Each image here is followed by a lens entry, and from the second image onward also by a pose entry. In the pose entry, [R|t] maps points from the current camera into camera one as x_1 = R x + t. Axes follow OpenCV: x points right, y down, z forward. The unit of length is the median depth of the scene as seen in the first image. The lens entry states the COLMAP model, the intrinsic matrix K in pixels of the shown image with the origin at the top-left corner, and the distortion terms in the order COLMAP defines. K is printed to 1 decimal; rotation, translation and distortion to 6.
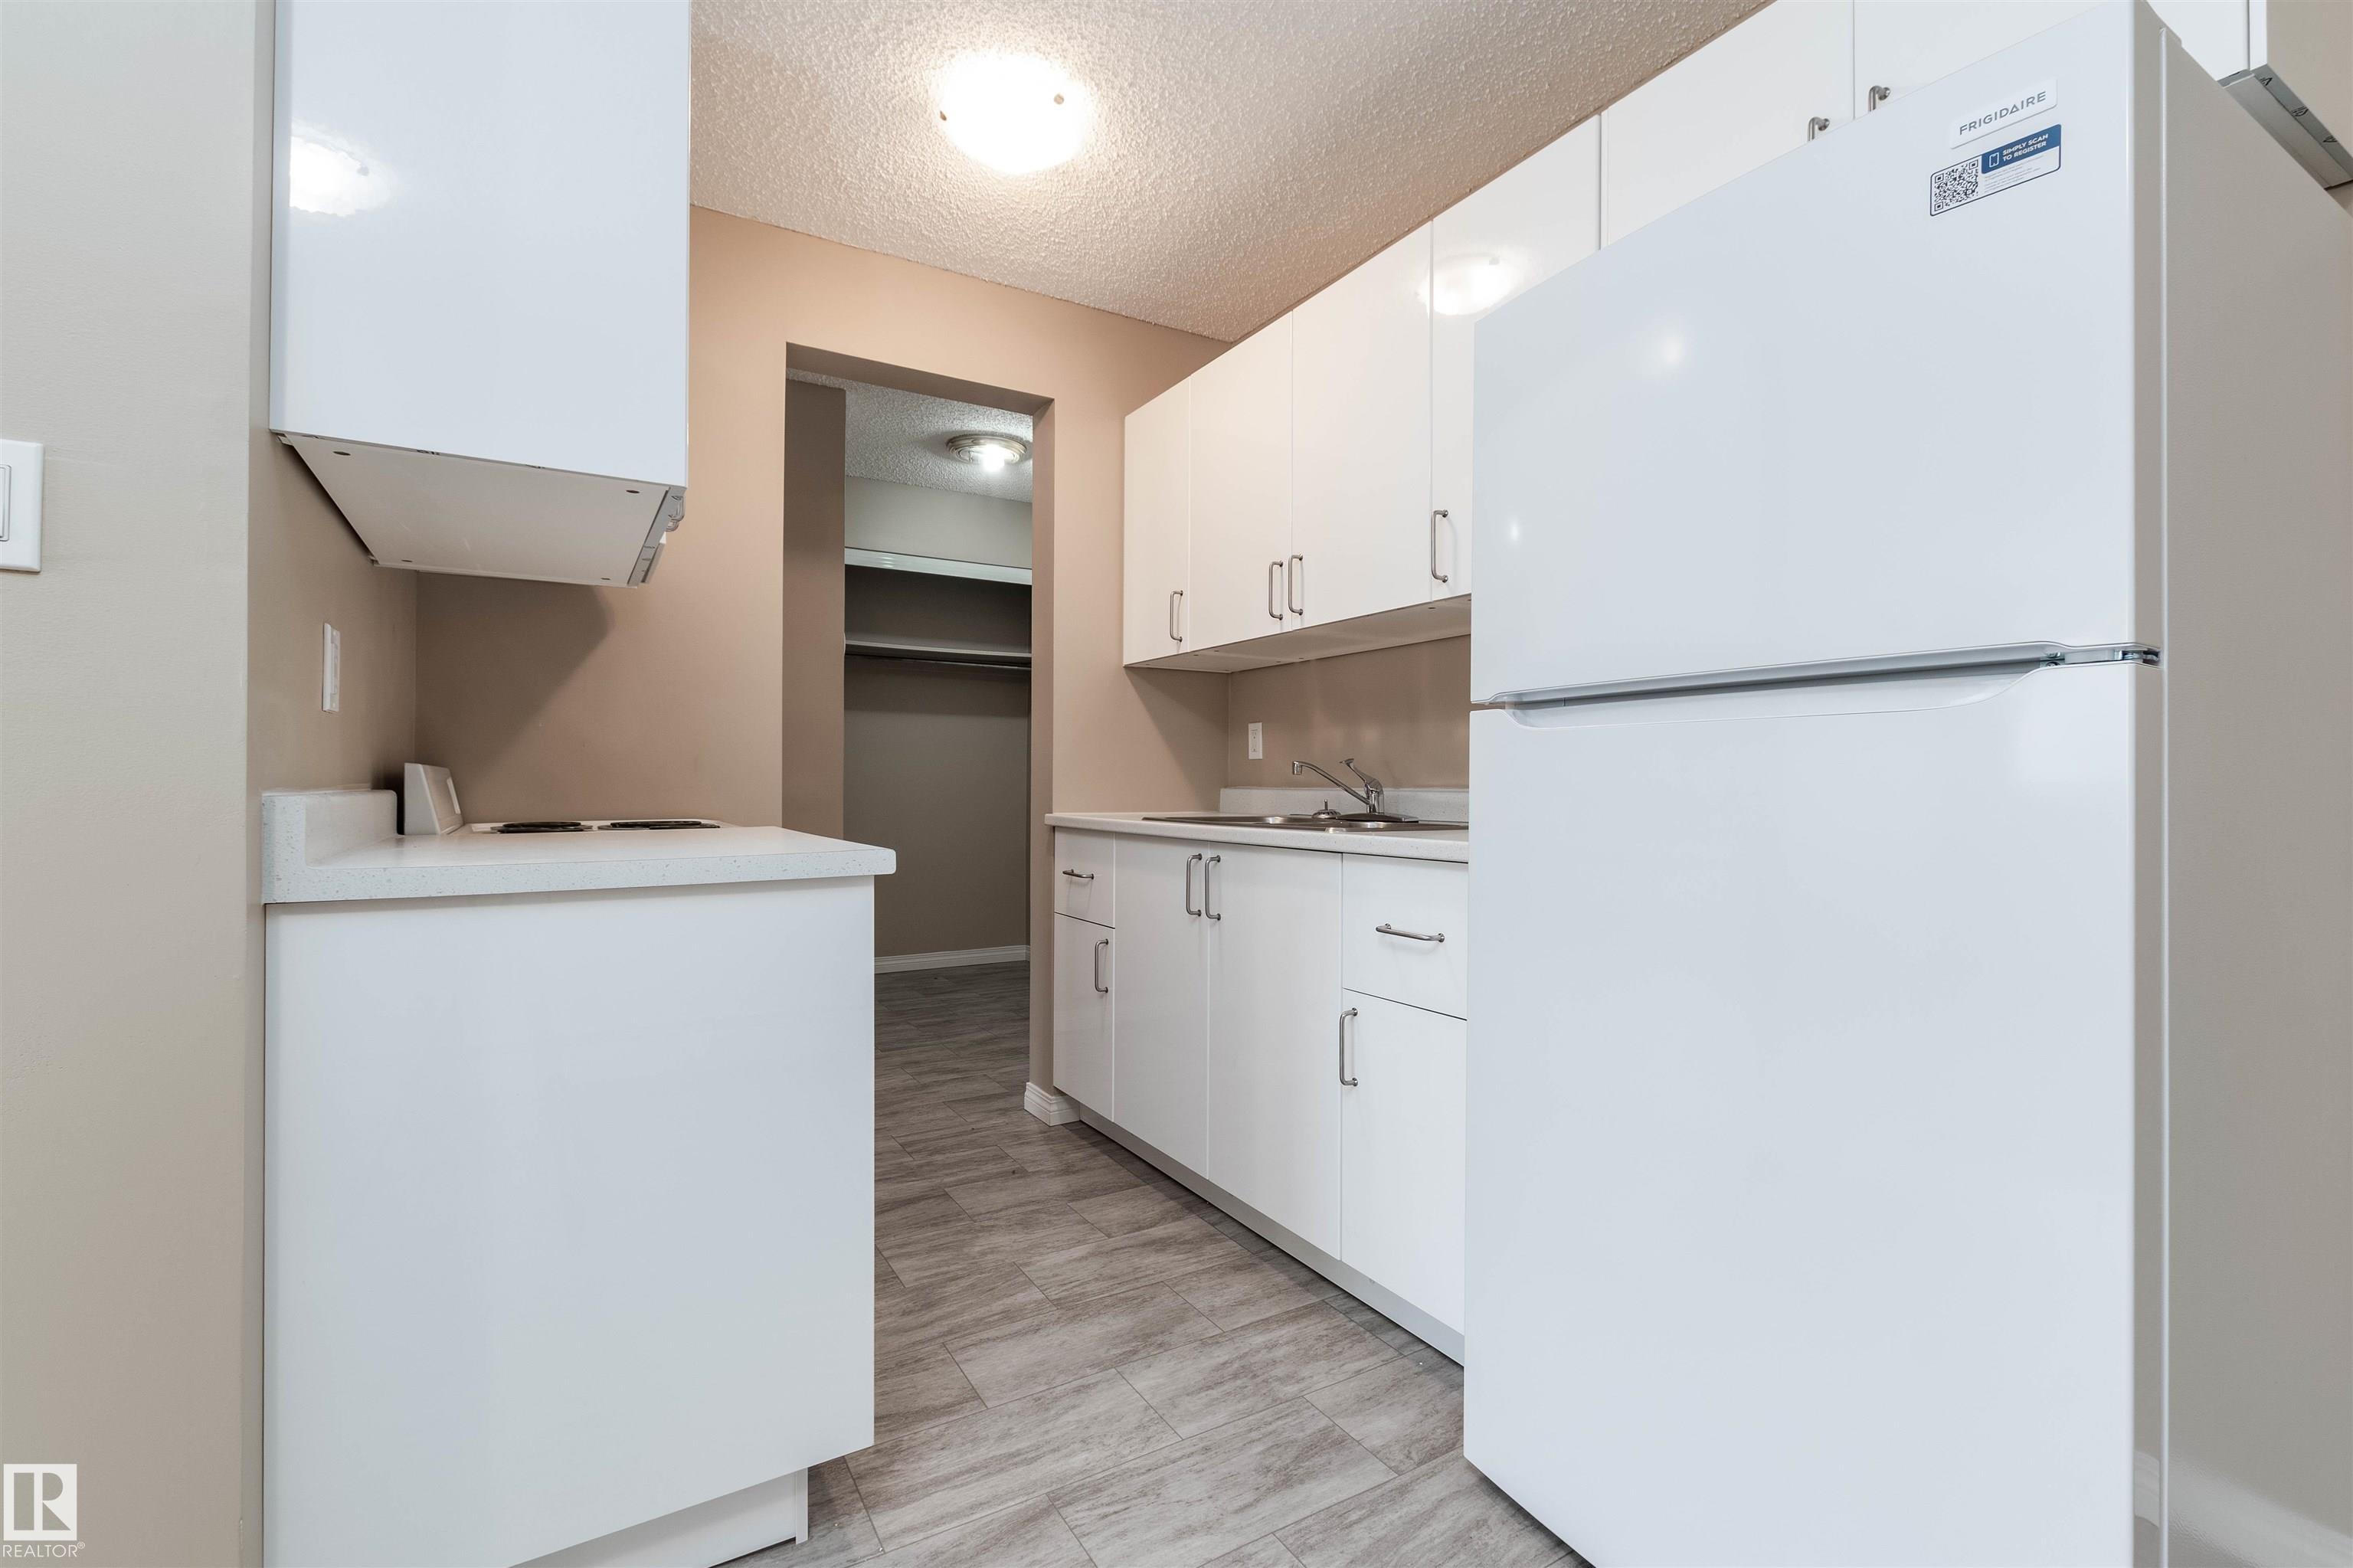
lens RADIAL K [[1045.2, 0, 1176.5], [0, 1045.2, 784.0], [0, 0, 1]] dist [0.000141, -0.000275]
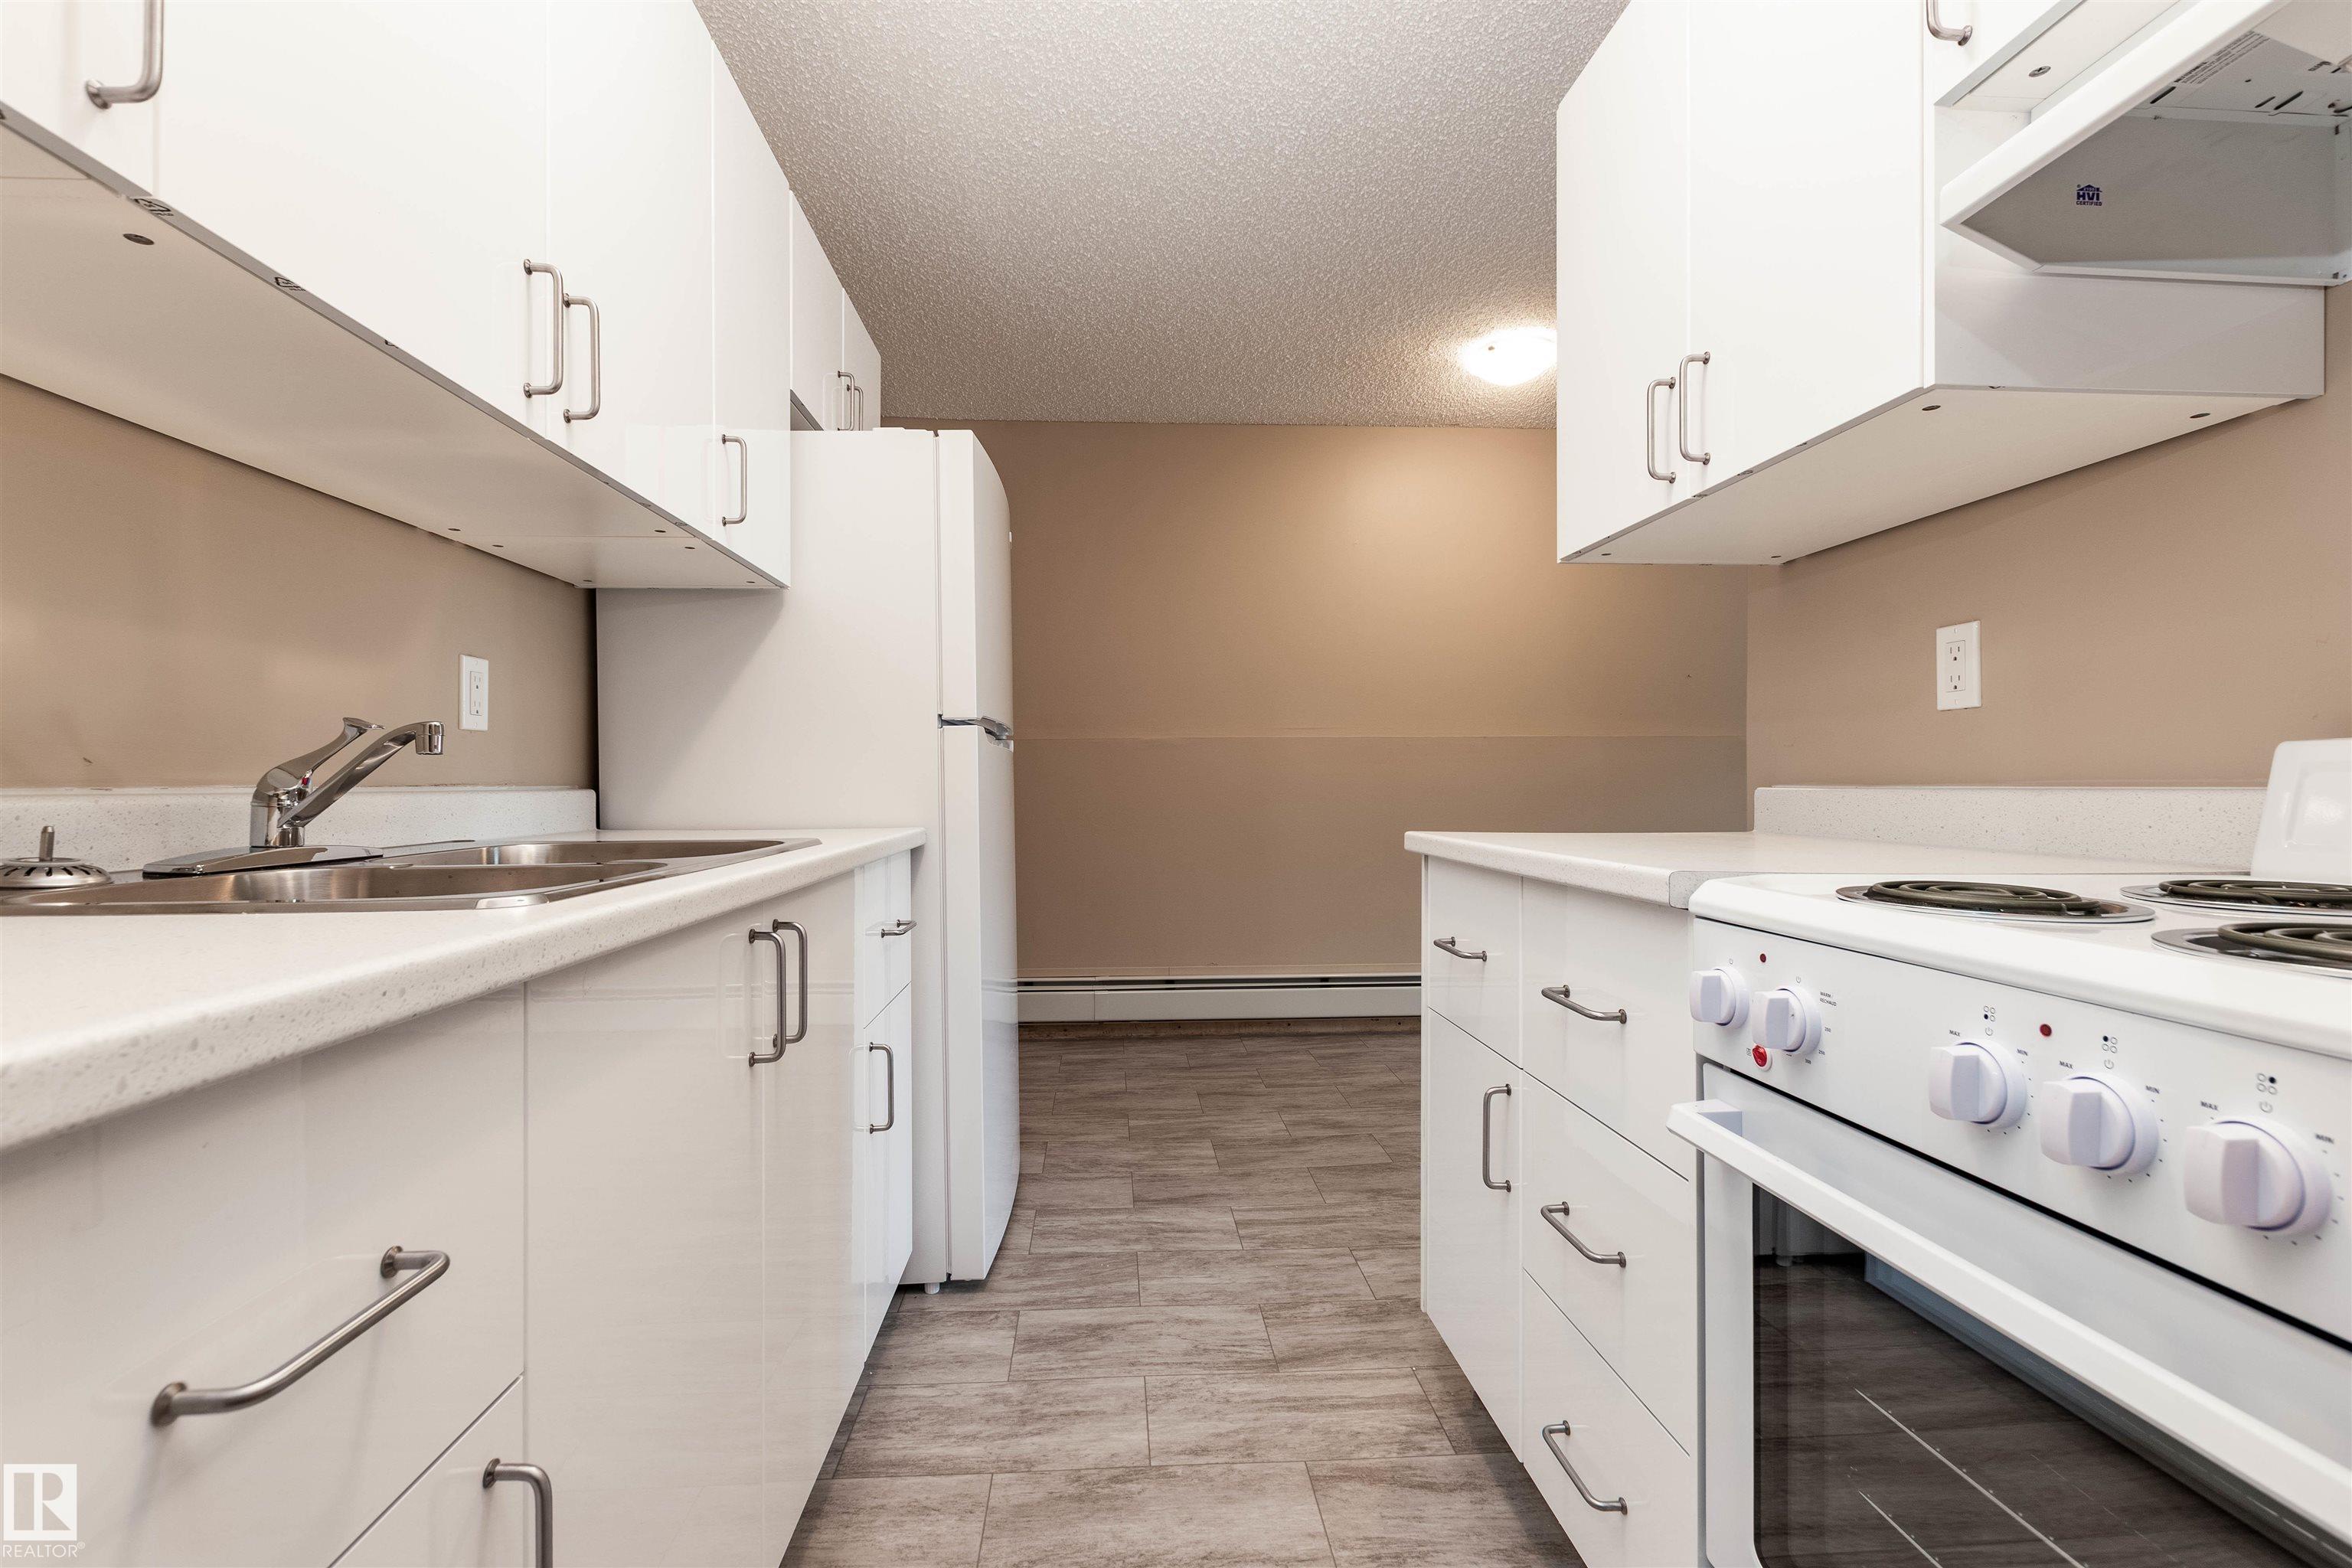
lens RADIAL K [[1026.4, 0, 1176.0], [0, 1026.4, 784.0], [0, 0, 1]] dist [0.000661, -0.000811]
pose [[-0.891414, -0.000801, 0.453189, -0.470223], [-0.000703, 1.000000, 0.000386, 0.005336], [-0.453190, 0.000026, -0.891414, 1.790681]]
